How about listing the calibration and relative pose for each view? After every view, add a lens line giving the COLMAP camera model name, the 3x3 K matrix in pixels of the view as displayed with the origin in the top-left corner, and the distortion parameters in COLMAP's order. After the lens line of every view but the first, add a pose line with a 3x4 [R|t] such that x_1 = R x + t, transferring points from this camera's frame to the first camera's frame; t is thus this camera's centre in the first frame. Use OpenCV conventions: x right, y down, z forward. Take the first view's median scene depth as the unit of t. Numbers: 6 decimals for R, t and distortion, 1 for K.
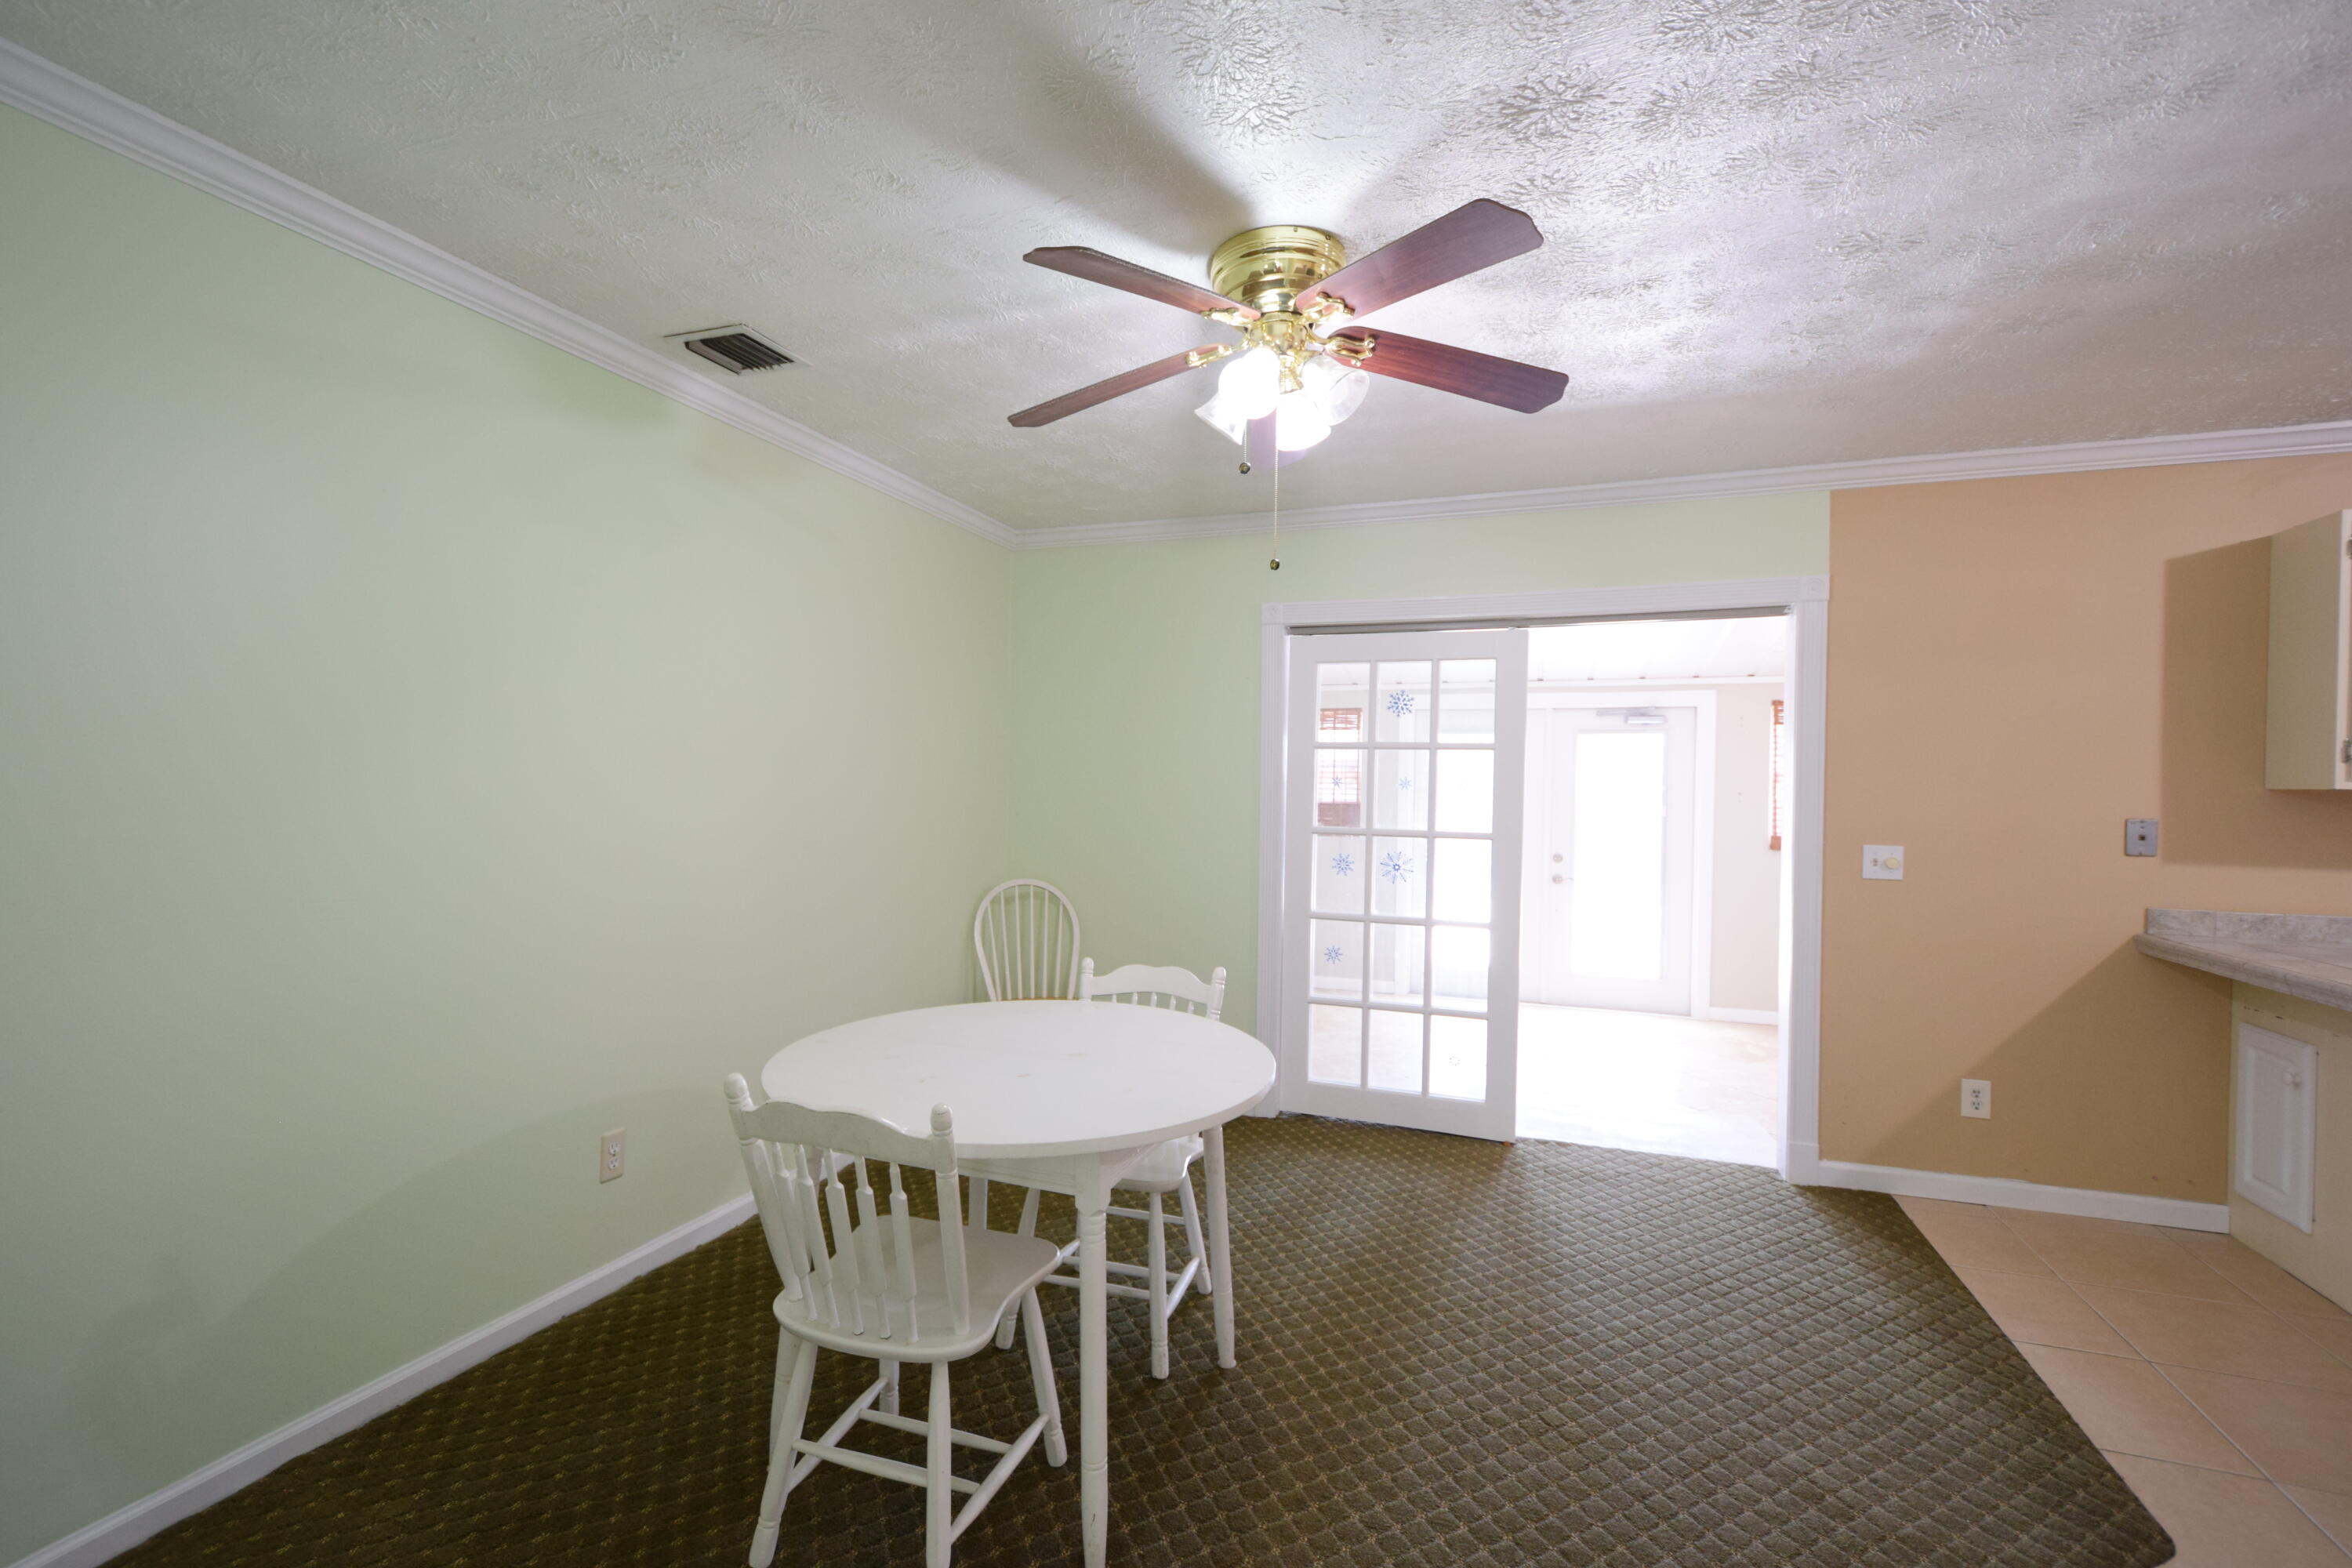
lens RADIAL K [[1012.7, 0, 1186.6], [0, 1012.7, 796.4], [0, 0, 1]] dist [0.001928, -0.000126]
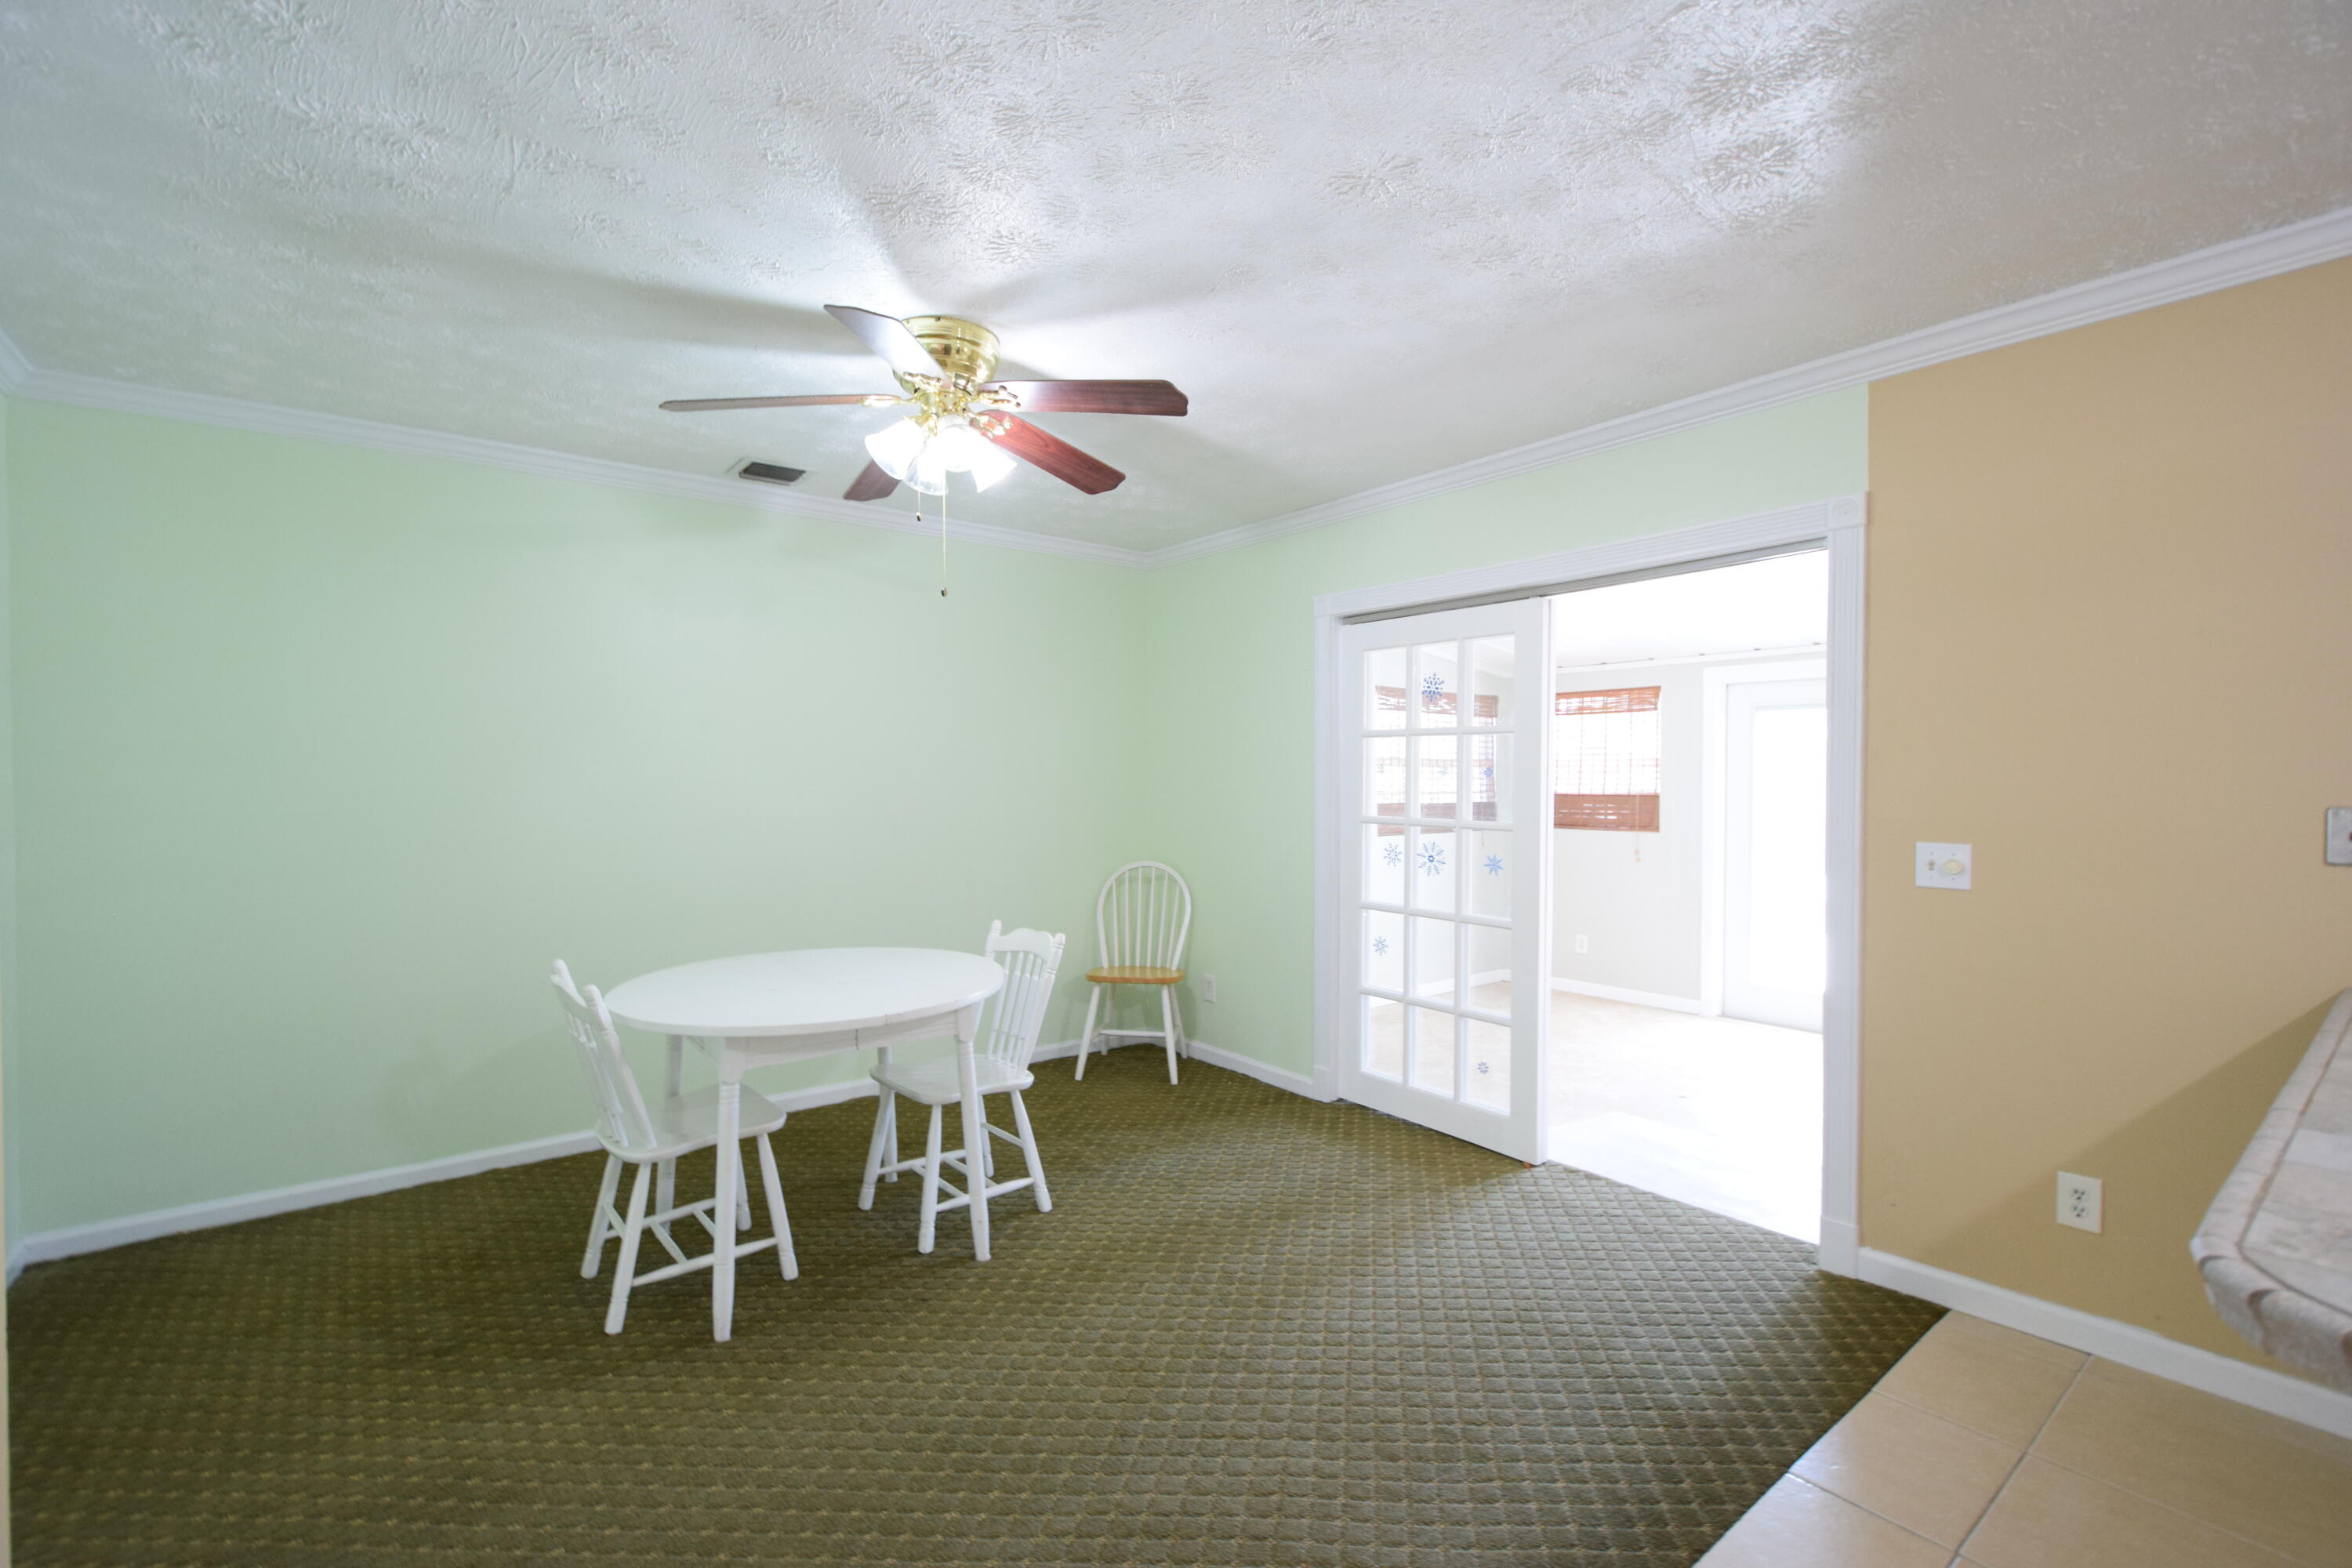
lens RADIAL K [[1022.7, 0, 1186.9], [0, 1022.7, 791.7], [0, 0, 1]] dist [0.009039, -0.006861]
pose [[0.854483, -0.006836, -0.519435, 0.541303], [0.007512, 0.999971, -0.000803, 0.006010], [0.519425, -0.003216, 0.854510, 0.055089]]
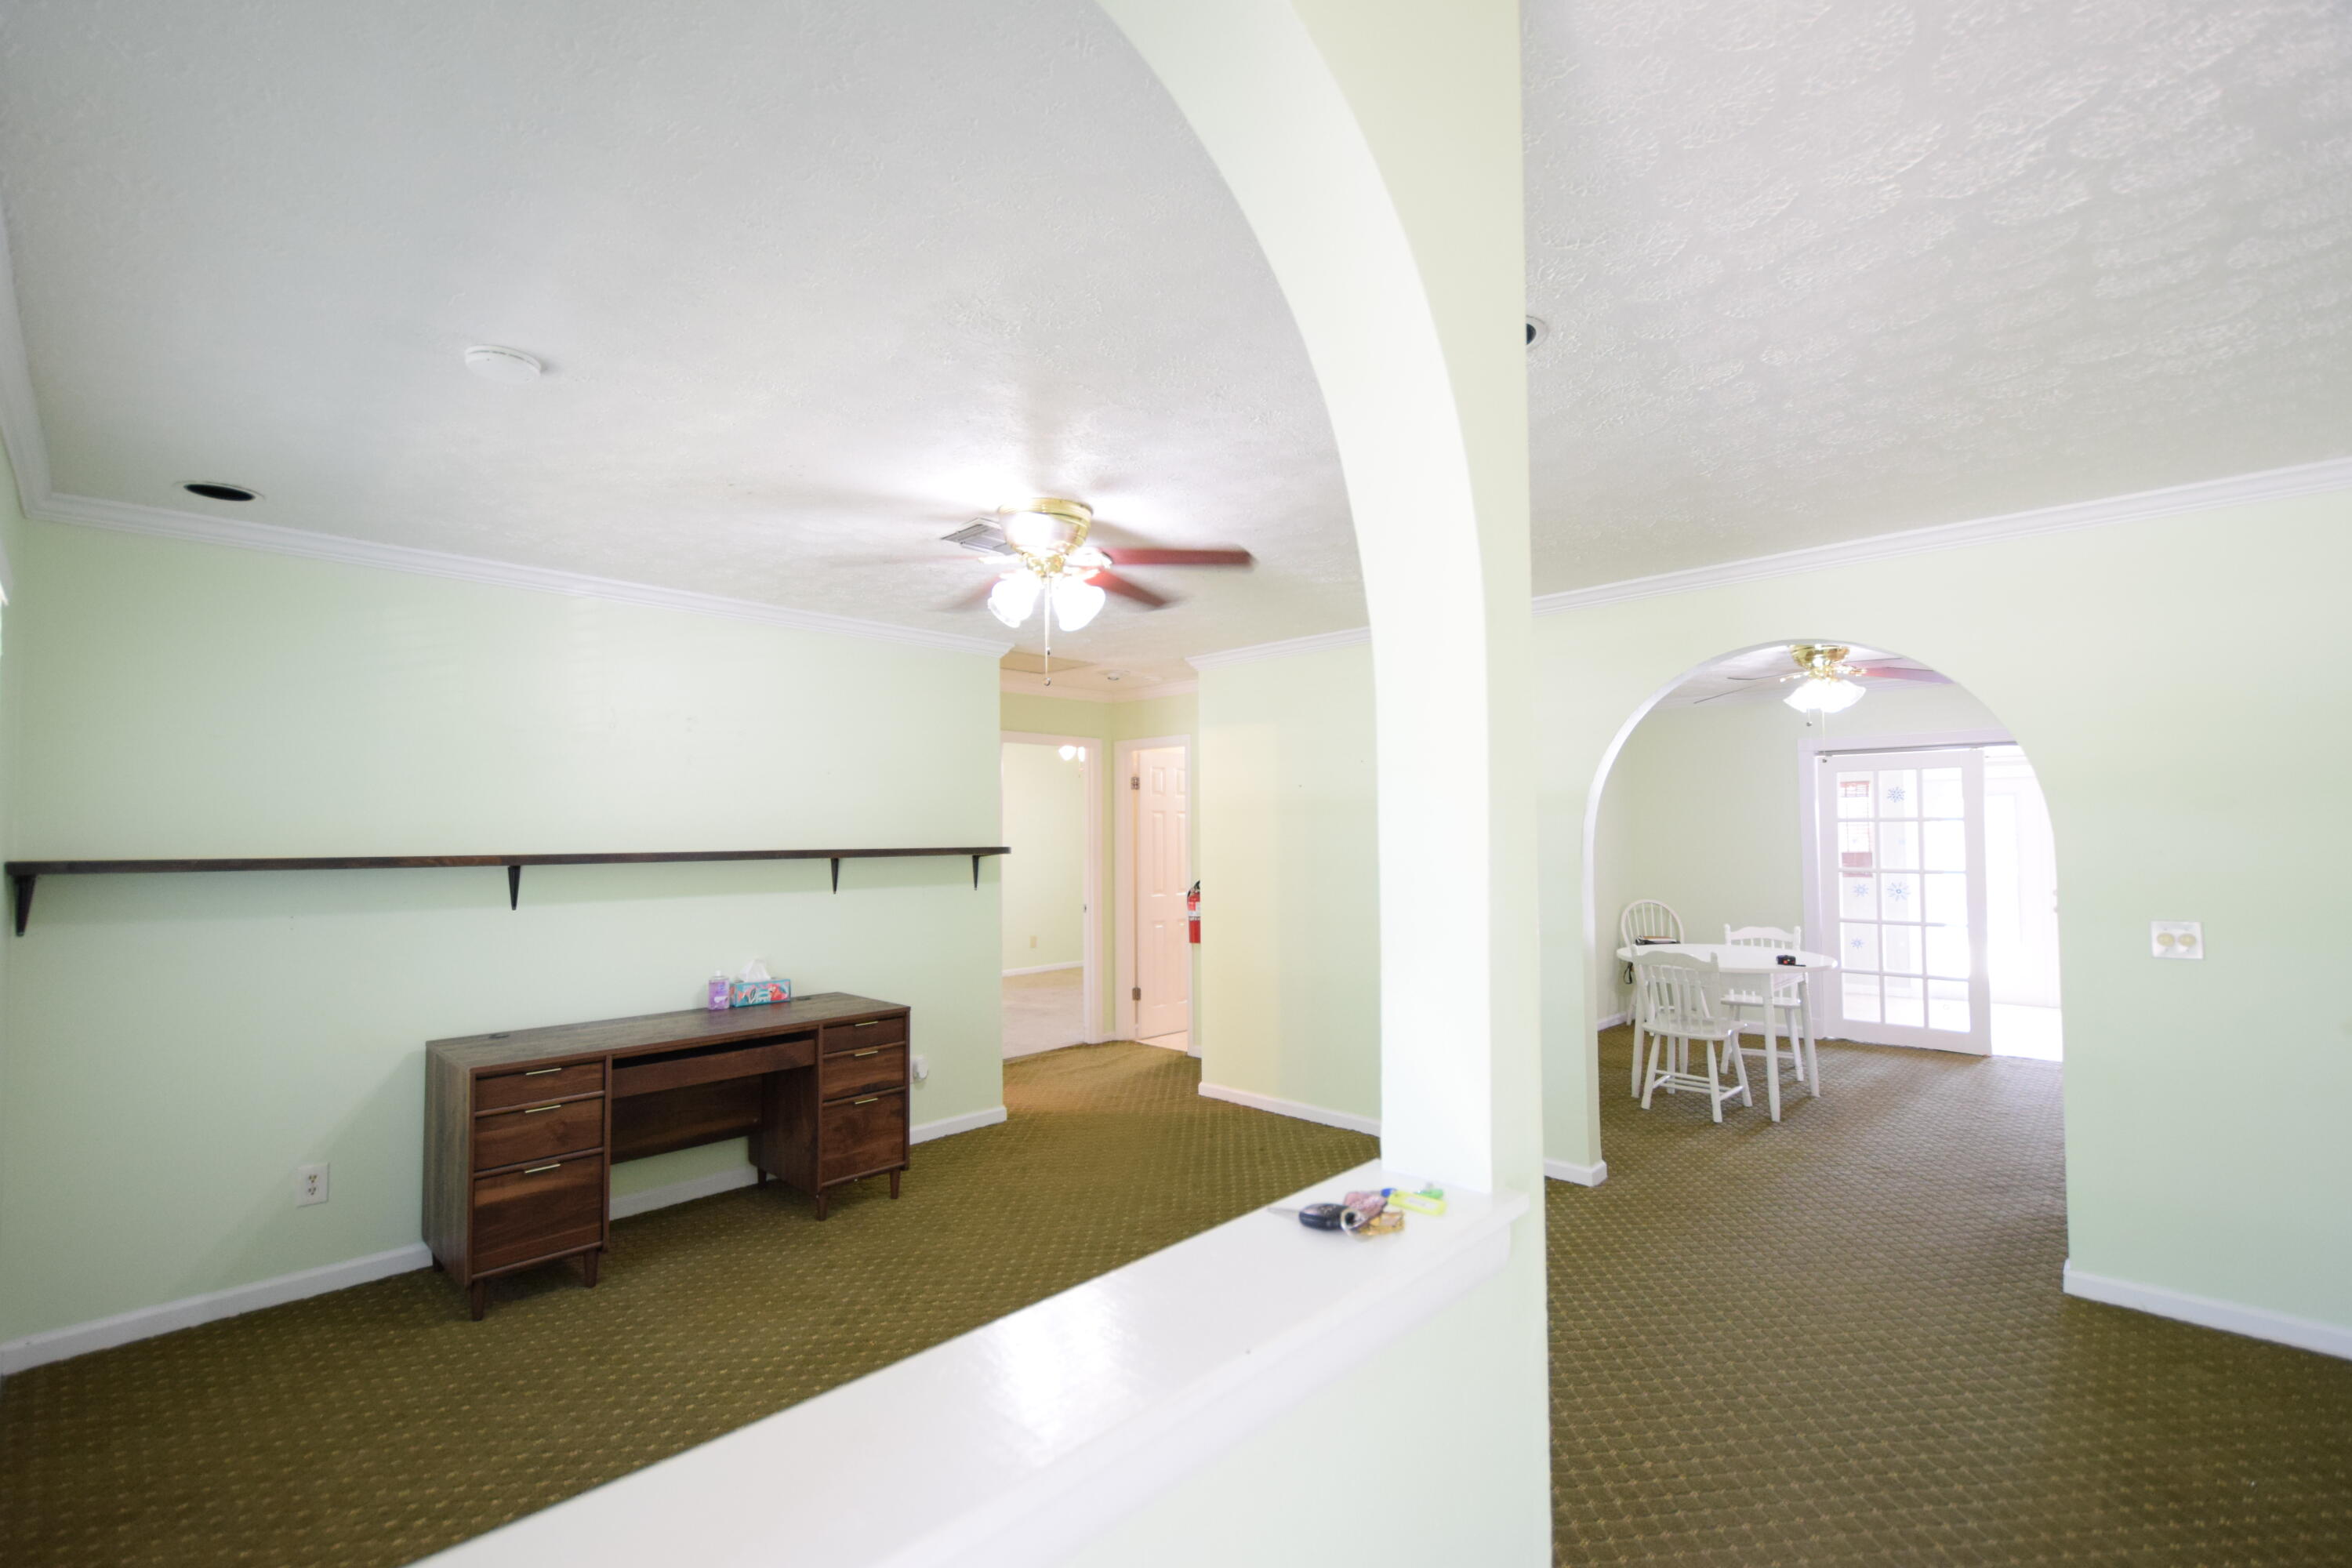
lens RADIAL K [[1022.7, 0, 1186.9], [0, 1022.7, 791.7], [0, 0, 1]] dist [0.009039, -0.006861]
pose [[0.910747, -0.036280, -0.411367, -0.173364], [0.013167, 0.998178, -0.058884, -0.011371], [0.412754, 0.048212, 0.909566, -1.110691]]
